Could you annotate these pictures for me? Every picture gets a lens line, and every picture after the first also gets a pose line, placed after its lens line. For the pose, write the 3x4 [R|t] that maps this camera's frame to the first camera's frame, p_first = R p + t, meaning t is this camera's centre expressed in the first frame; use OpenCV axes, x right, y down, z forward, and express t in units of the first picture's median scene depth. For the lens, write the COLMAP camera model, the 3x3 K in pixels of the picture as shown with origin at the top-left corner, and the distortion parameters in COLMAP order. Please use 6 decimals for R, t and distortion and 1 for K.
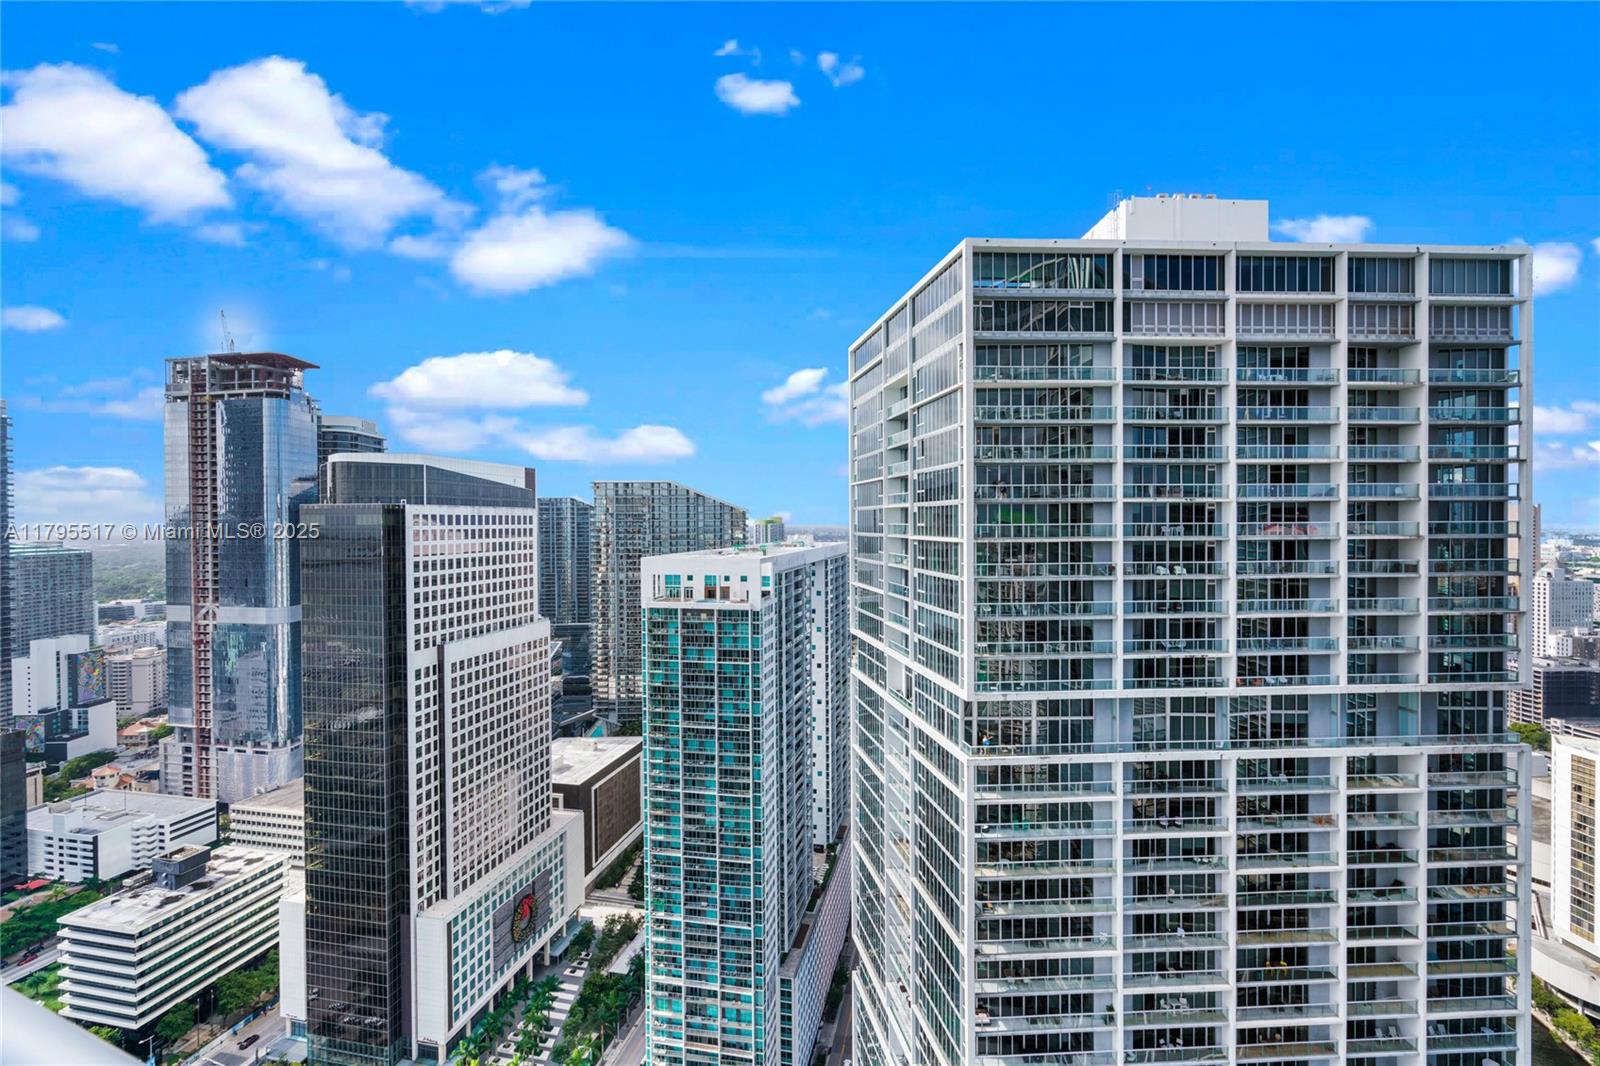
lens RADIAL K [[718.2, 0, 806.3], [0, 718.2, 529.1], [0, 0, 1]] dist [-0.003958, 0.000955]
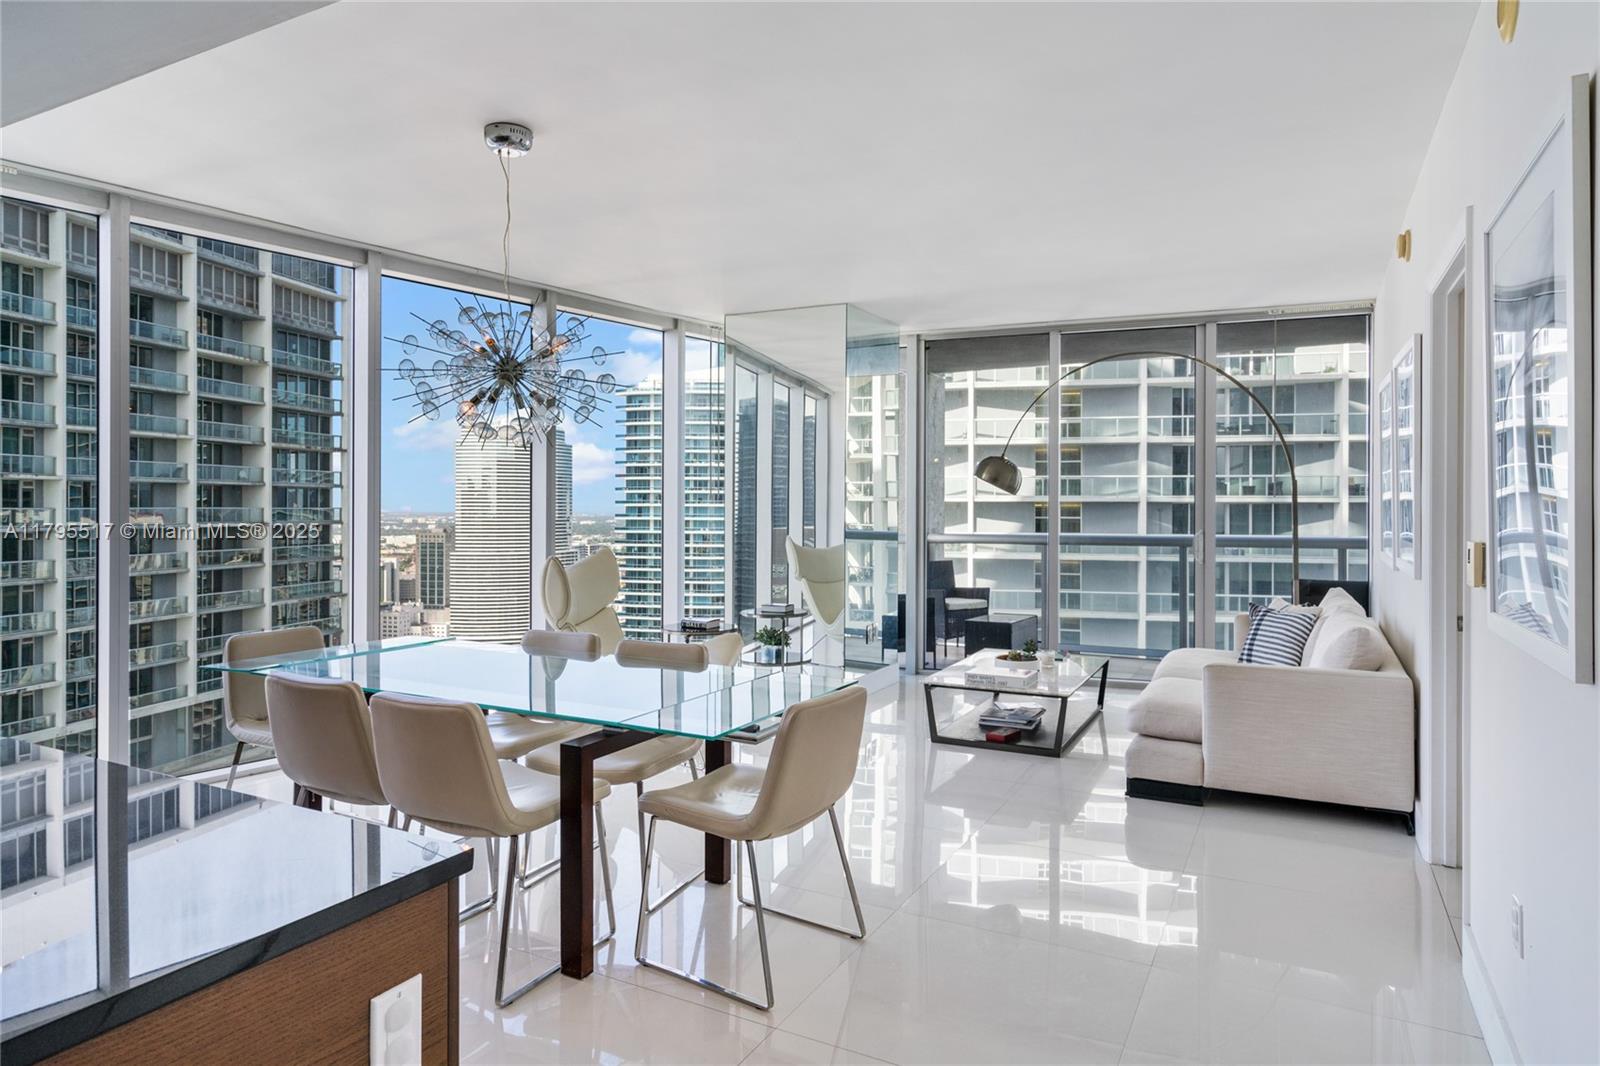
lens RADIAL K [[943.7, 0, 798.7], [0, 943.7, 509.7], [0, 0, 1]] dist [0.013879, 0.001061]
pose [[0.272042, 0.003554, 0.962279, -0.158210], [0.005433, 0.999972, -0.005229, 0.002300], [-0.962270, 0.006650, 0.272015, -0.022424]]
